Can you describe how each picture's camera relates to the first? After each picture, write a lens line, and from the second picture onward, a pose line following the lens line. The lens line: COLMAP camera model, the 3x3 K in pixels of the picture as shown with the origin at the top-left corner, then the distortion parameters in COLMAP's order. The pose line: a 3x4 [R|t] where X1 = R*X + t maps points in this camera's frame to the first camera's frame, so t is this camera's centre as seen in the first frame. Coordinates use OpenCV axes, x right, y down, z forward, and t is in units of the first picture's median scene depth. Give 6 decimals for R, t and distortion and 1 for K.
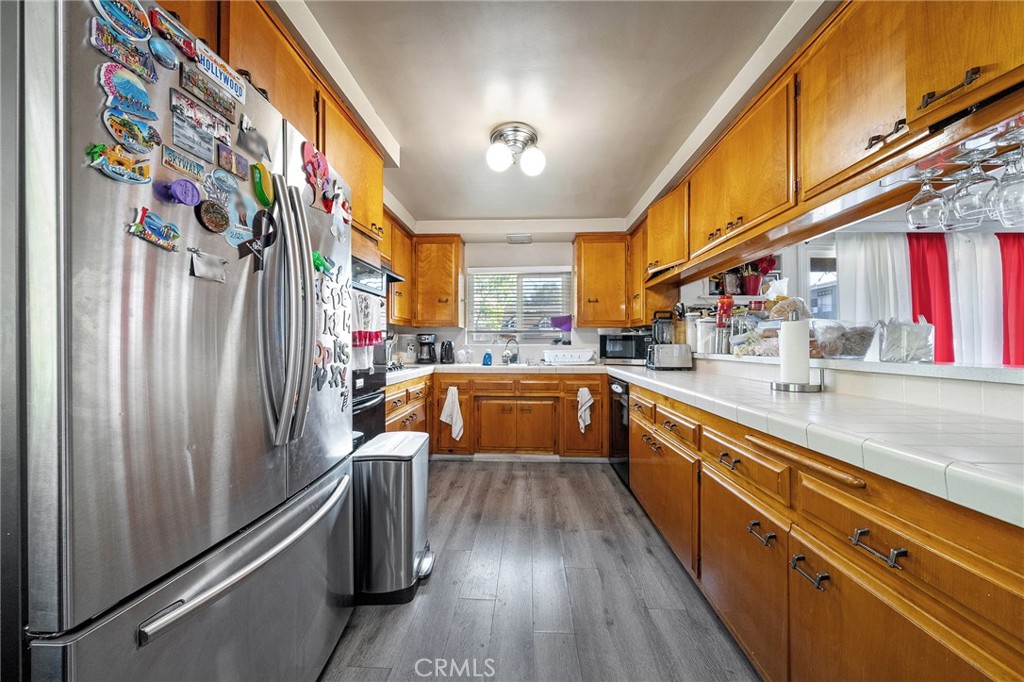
lens RADIAL K [[351.3, 0, 510.8], [0, 351.3, 342.5], [0, 0, 1]] dist [-0.000419, -0.000187]
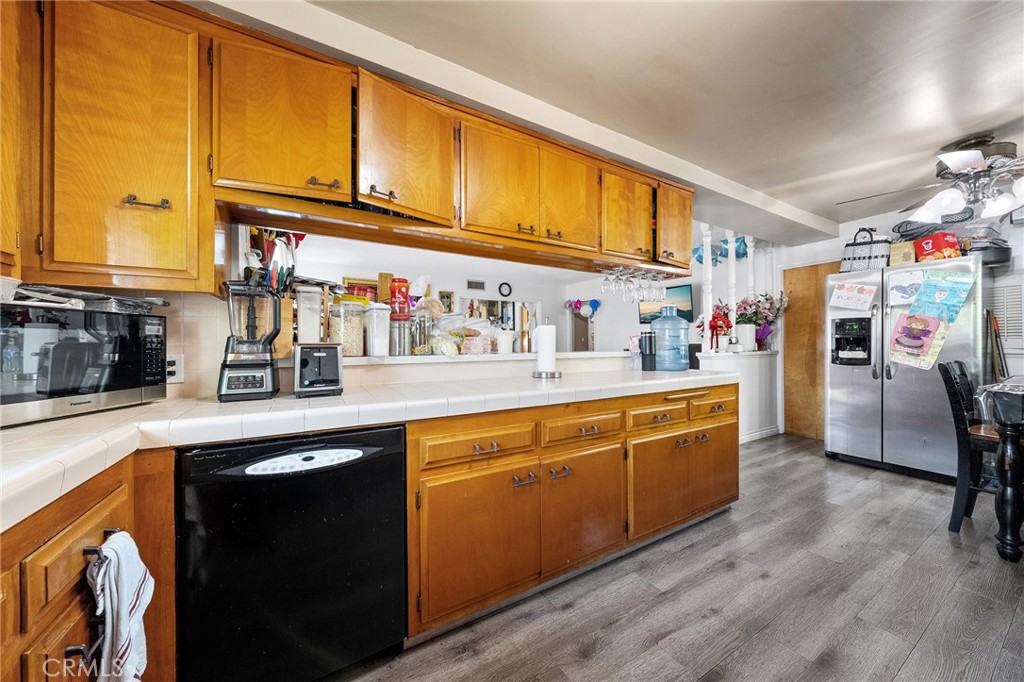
lens RADIAL K [[351.3, 0, 510.4], [0, 351.3, 337.4], [0, 0, 1]] dist [-0.000419, -0.000187]
pose [[-0.541154, 0.004573, 0.840911, -0.216881], [-0.002403, 0.999973, -0.006984, -0.003825], [-0.840920, -0.005800, -0.541128, 1.660813]]
